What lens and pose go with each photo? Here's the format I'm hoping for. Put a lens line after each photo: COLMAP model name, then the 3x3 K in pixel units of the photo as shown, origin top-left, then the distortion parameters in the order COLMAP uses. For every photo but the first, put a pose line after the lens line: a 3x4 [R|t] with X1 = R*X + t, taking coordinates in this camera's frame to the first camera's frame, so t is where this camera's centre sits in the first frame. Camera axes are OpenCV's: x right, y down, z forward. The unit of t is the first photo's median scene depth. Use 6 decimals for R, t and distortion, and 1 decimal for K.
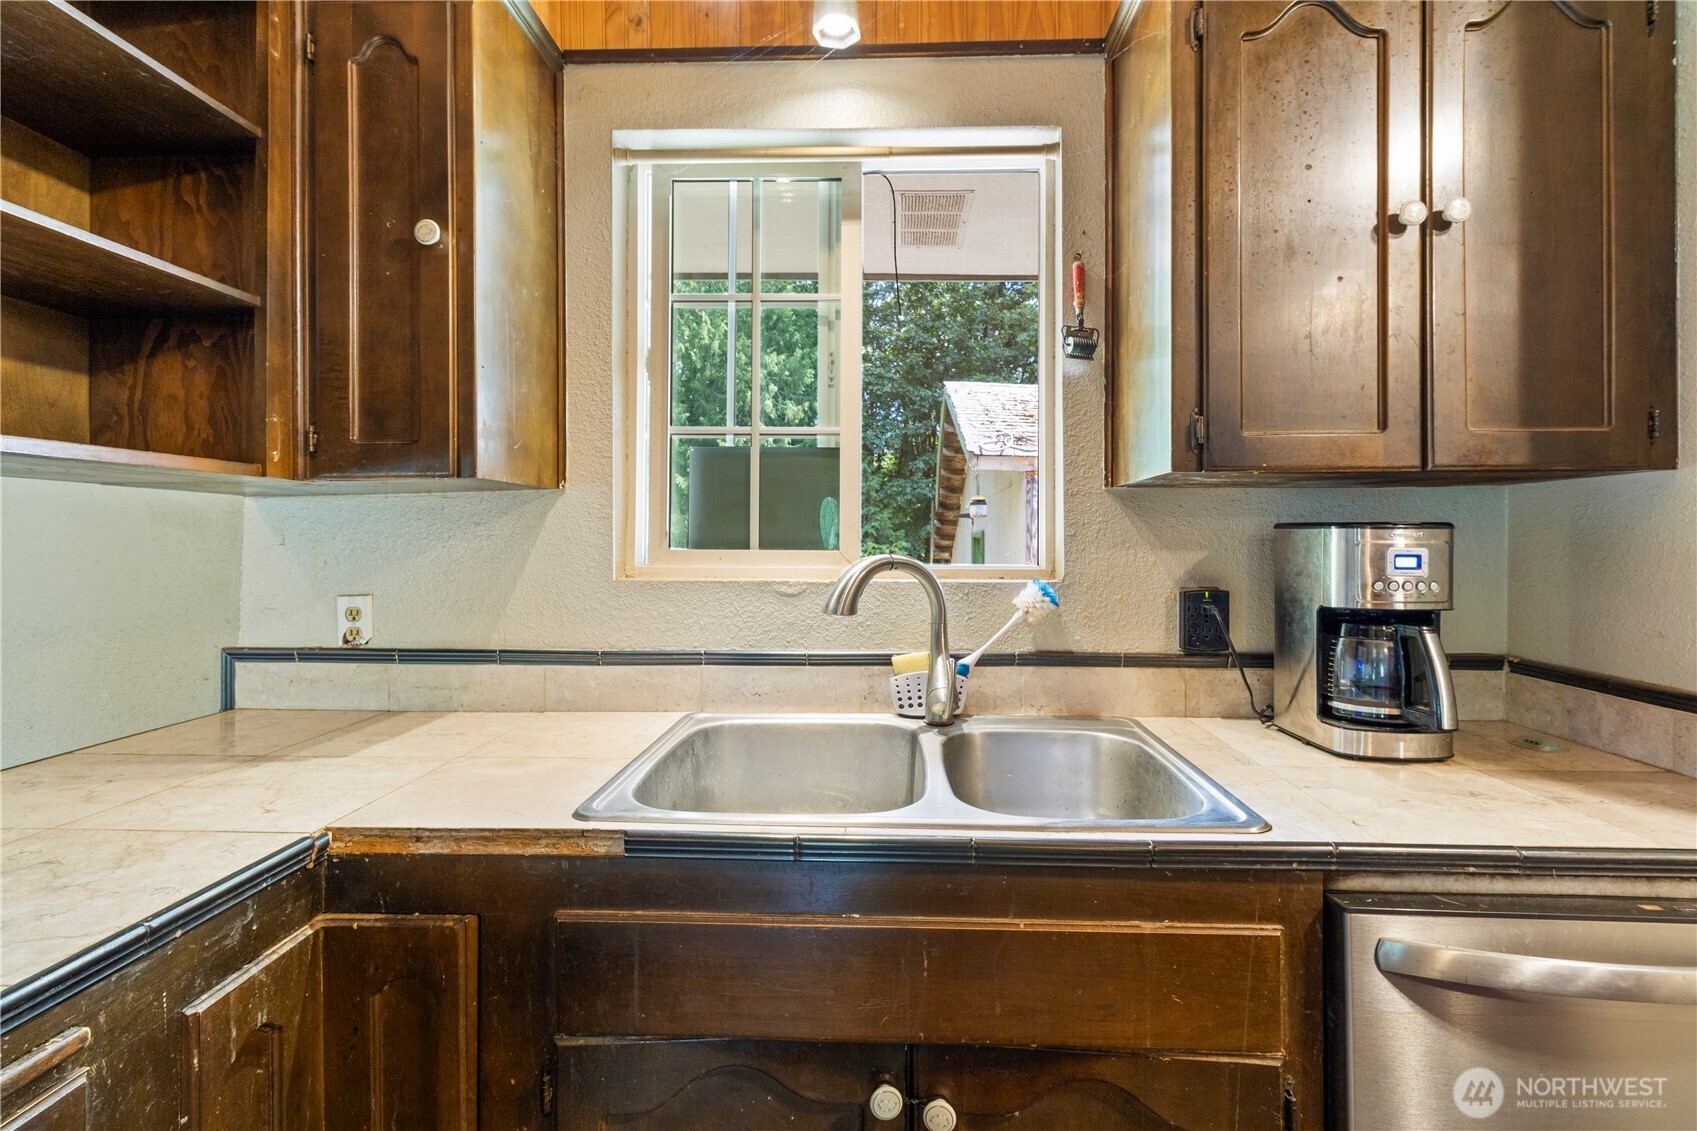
lens RADIAL K [[790.5, 0, 869.2], [0, 790.5, 535.9], [0, 0, 1]] dist [0.004431, -0.000094]
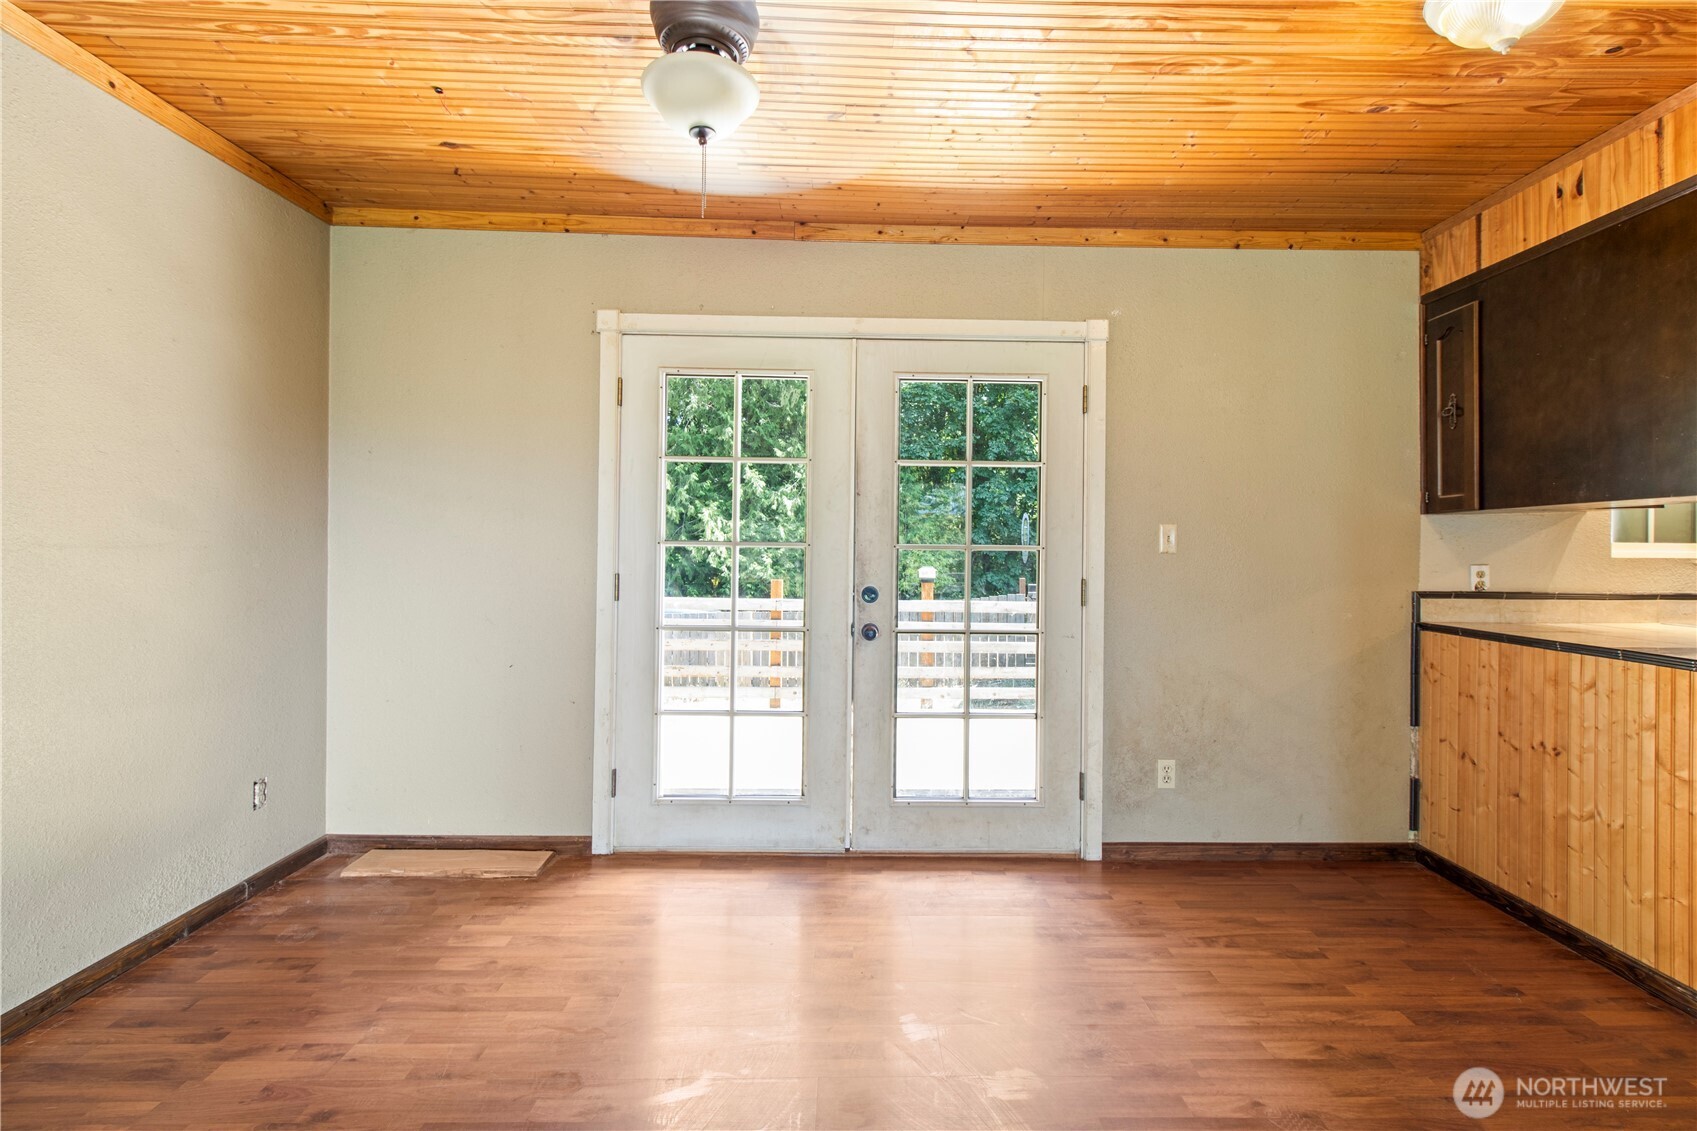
lens RADIAL K [[785.8, 0, 856.3], [0, 785.8, 548.5], [0, 0, 1]] dist [-0.000950, -0.000144]
pose [[0.998504, 0.006401, 0.054304, -2.866573], [-0.006693, 0.999964, 0.005185, 0.043057], [-0.054269, -0.005540, 0.998511, -1.072855]]
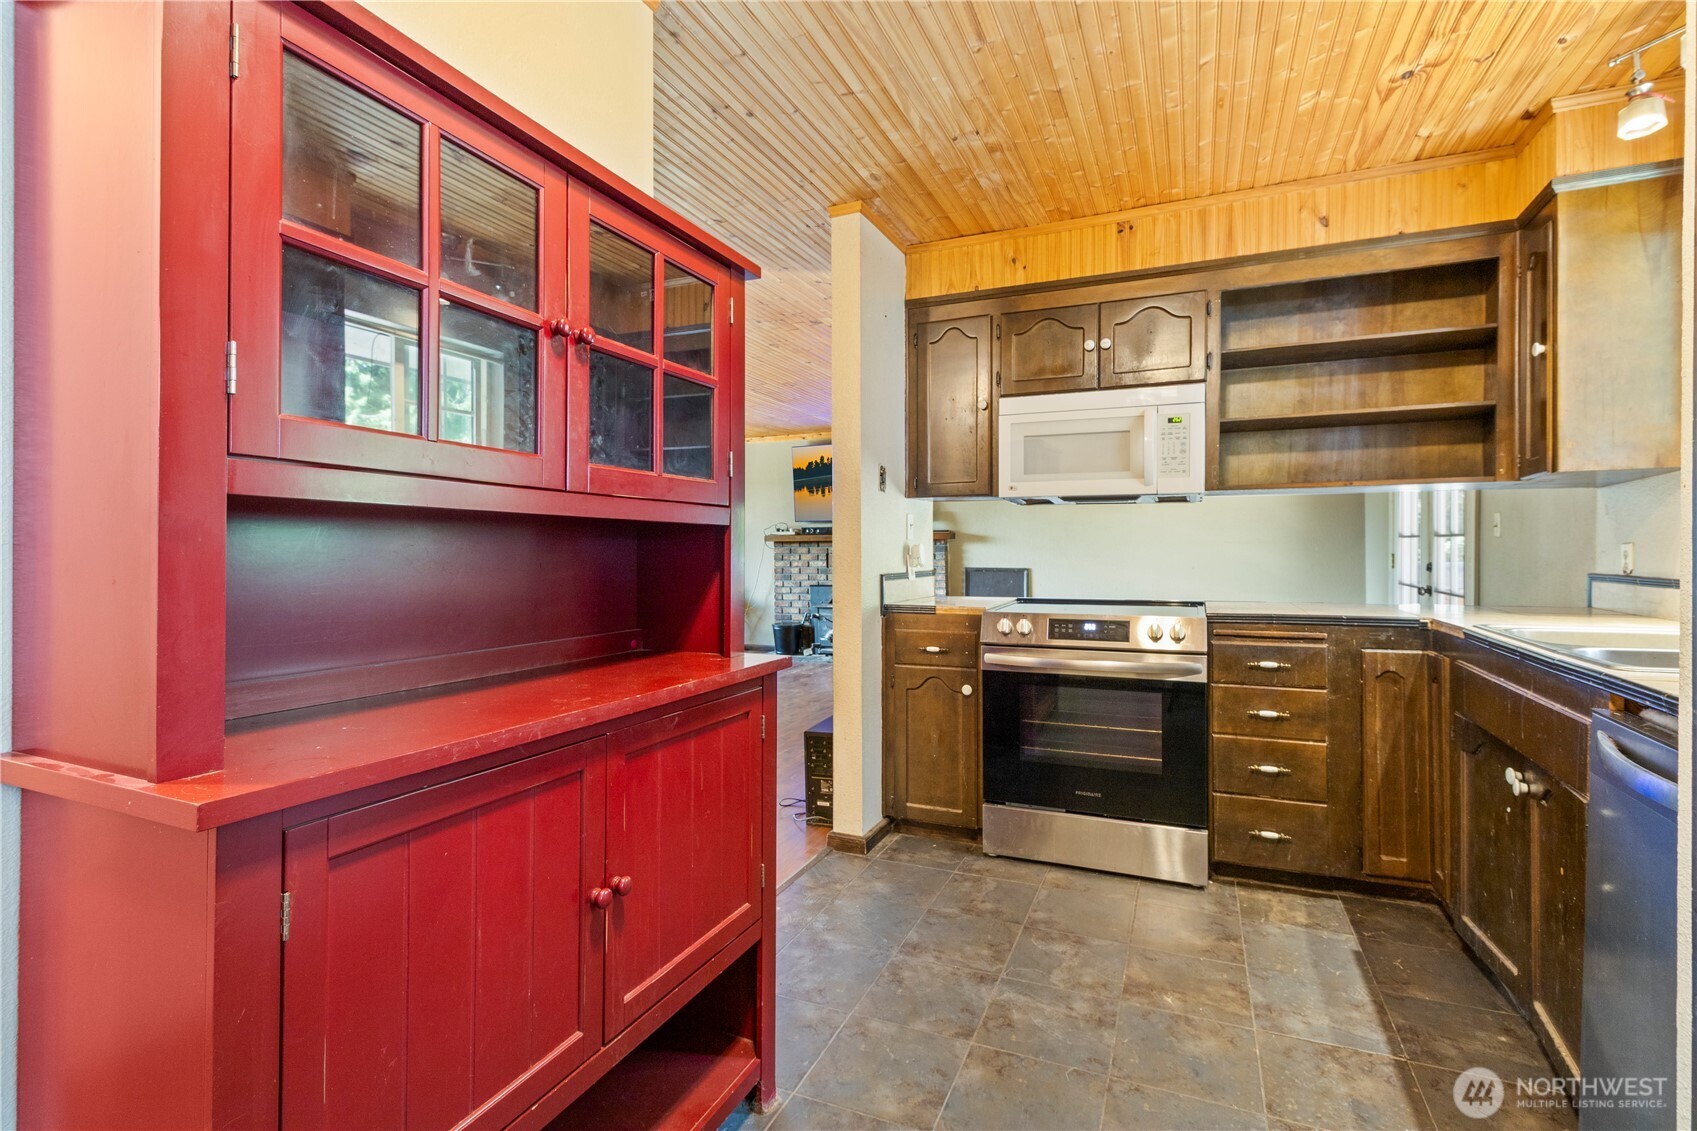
lens RADIAL K [[785.8, 0, 856.3], [0, 785.8, 548.5], [0, 0, 1]] dist [-0.000950, -0.000144]
pose [[-0.375025, -0.003275, -0.927009, 1.813131], [0.005837, 0.999966, -0.005894, 0.106505], [0.926996, -0.007621, -0.374993, 0.162037]]
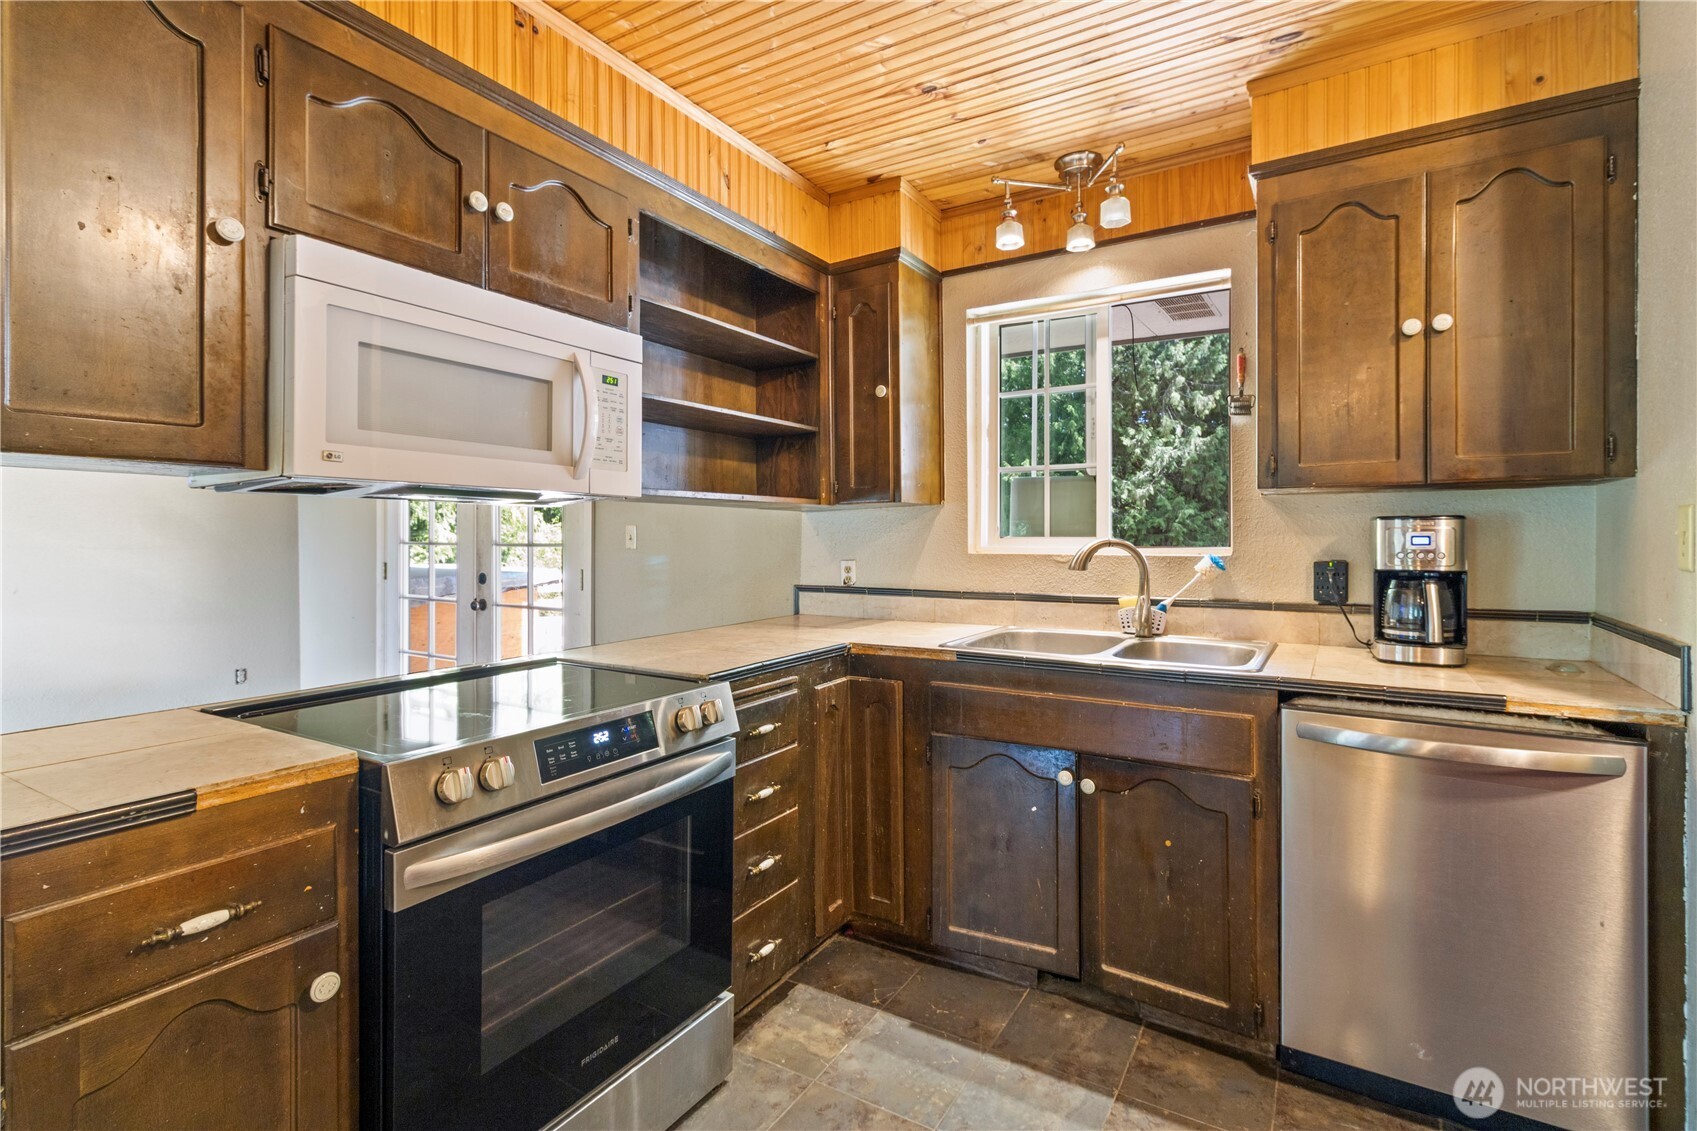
lens RADIAL K [[790.5, 0, 869.2], [0, 790.5, 535.9], [0, 0, 1]] dist [0.004431, -0.000094]
pose [[0.874185, -0.004988, -0.485568, 0.461851], [0.006343, 0.999979, 0.001148, 0.014080], [0.485552, -0.004083, 0.874198, -0.905414]]
